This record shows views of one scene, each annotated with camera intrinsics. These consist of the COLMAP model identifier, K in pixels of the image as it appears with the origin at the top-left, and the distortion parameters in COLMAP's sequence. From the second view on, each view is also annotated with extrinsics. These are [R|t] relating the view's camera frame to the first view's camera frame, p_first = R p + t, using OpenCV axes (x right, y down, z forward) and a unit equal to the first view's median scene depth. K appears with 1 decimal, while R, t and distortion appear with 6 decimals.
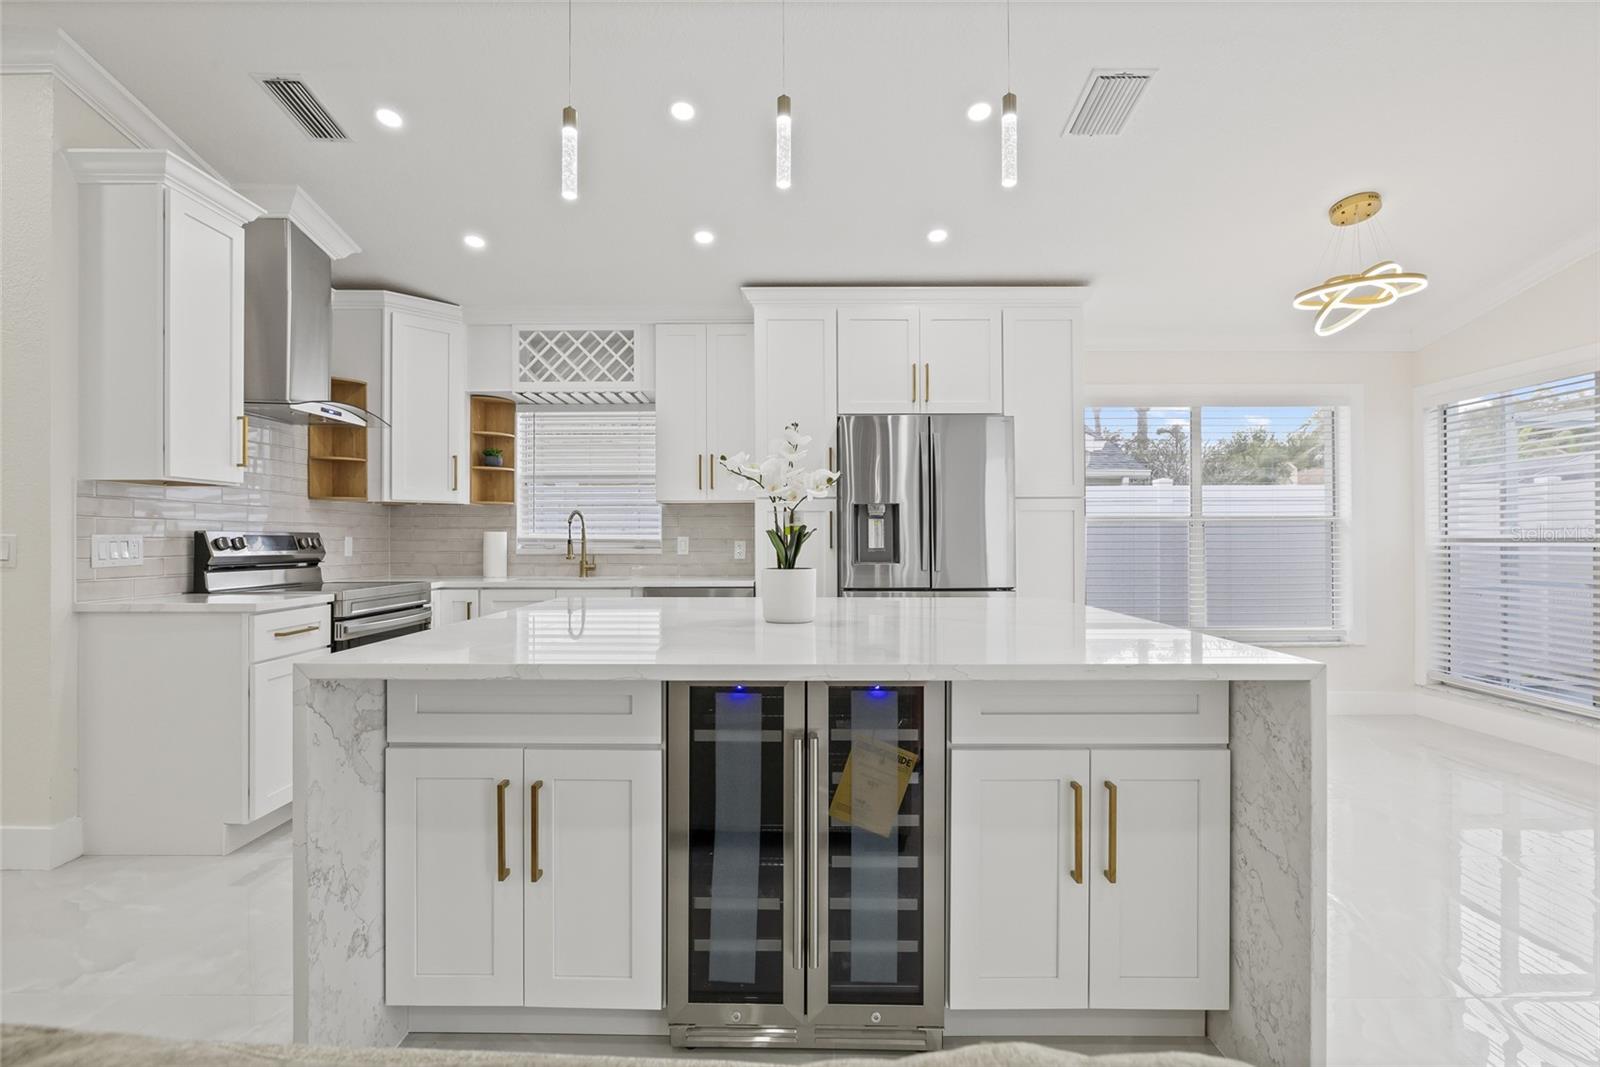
lens RADIAL K [[732.2, 0, 790.3], [0, 732.2, 534.7], [0, 0, 1]] dist [-0.014799, 0.003521]
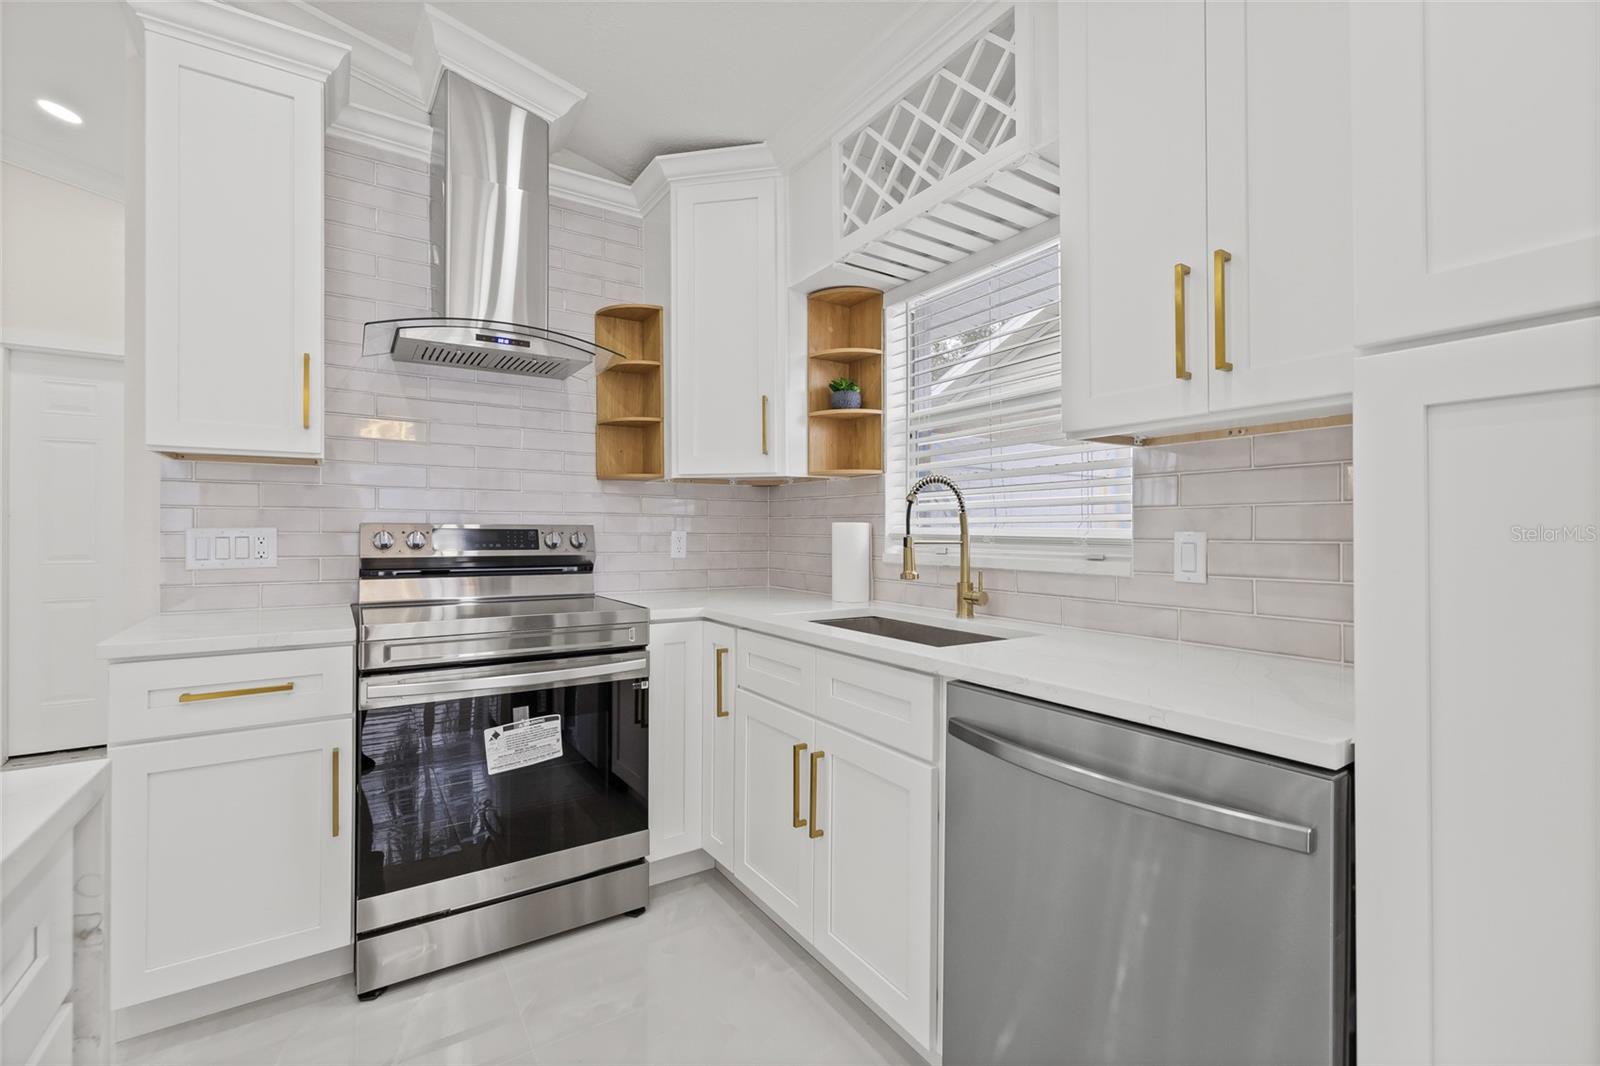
lens RADIAL K [[675.6, 0, 824.3], [0, 675.6, 524.6], [0, 0, 1]] dist [-0.004376, -0.000215]
pose [[0.562108, -0.003831, -0.827055, 0.029258], [0.001507, 0.999992, -0.003607, -0.000304], [0.827062, 0.000781, 0.562110, 0.785504]]
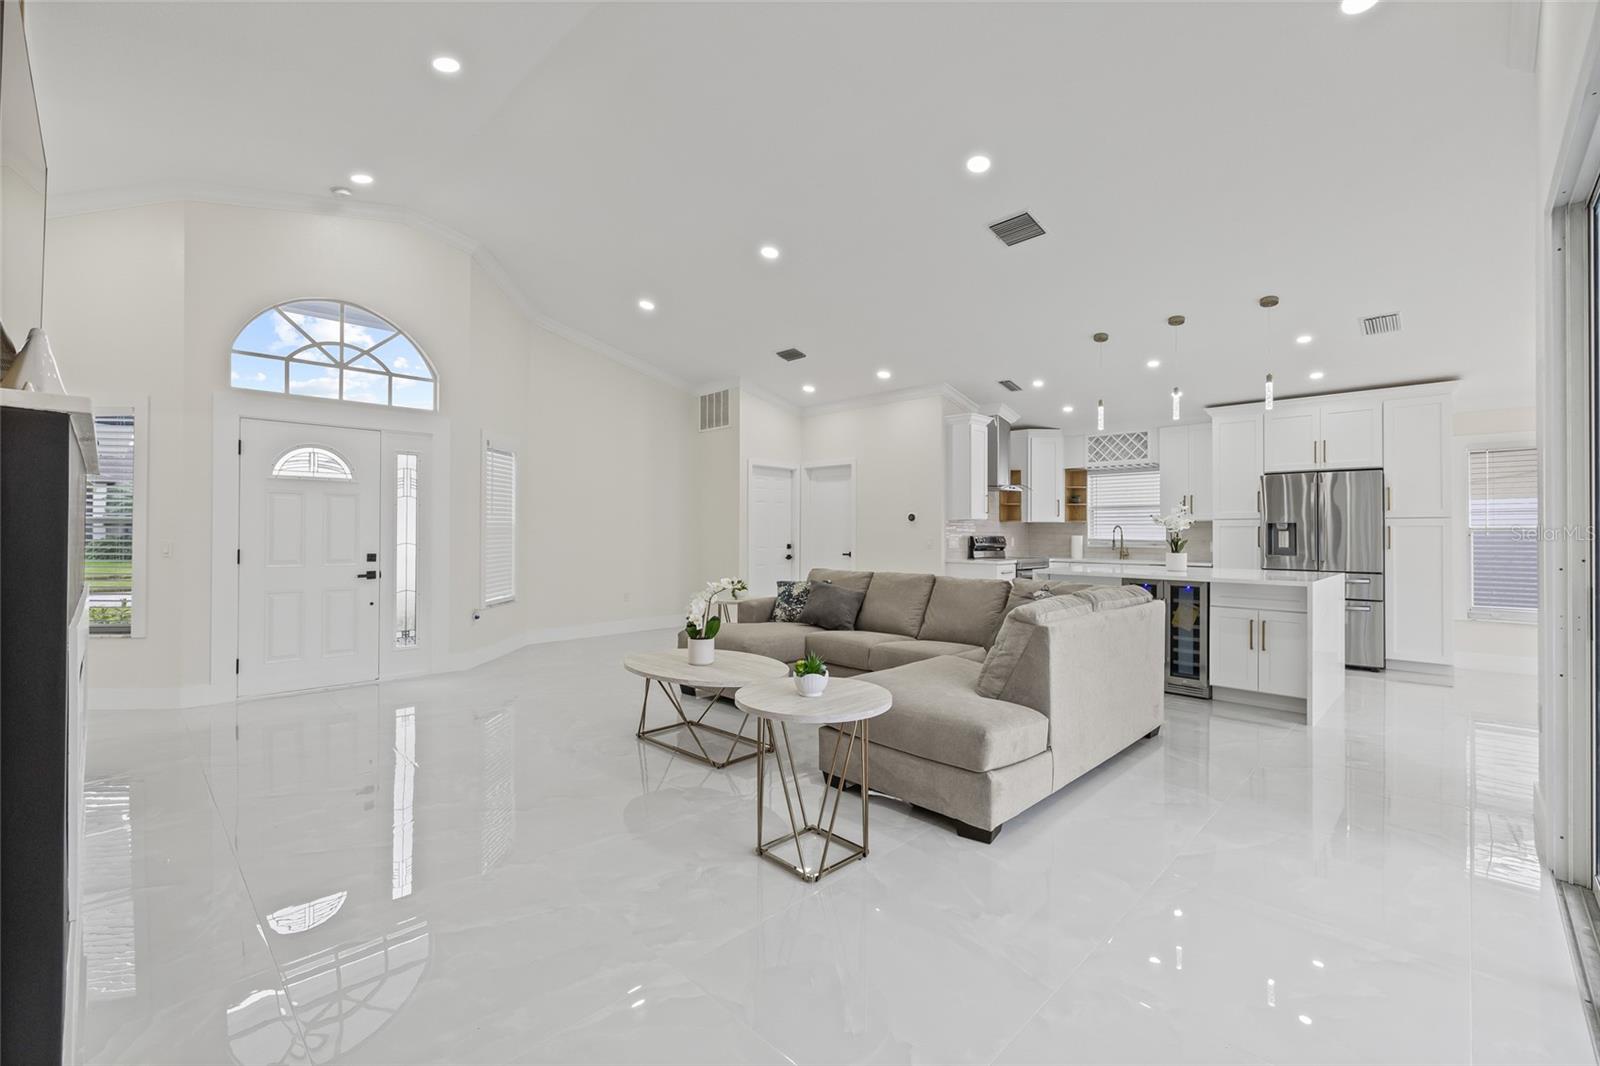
lens RADIAL K [[675.6, 0, 851.1], [0, 675.6, 524.8], [0, 0, 1]] dist [-0.004376, -0.000215]
pose [[0.760850, -0.002291, -0.648924, 0.379712], [-0.002718, 0.999974, -0.006716, -0.022430], [0.648923, 0.006874, 0.760823, -0.943570]]
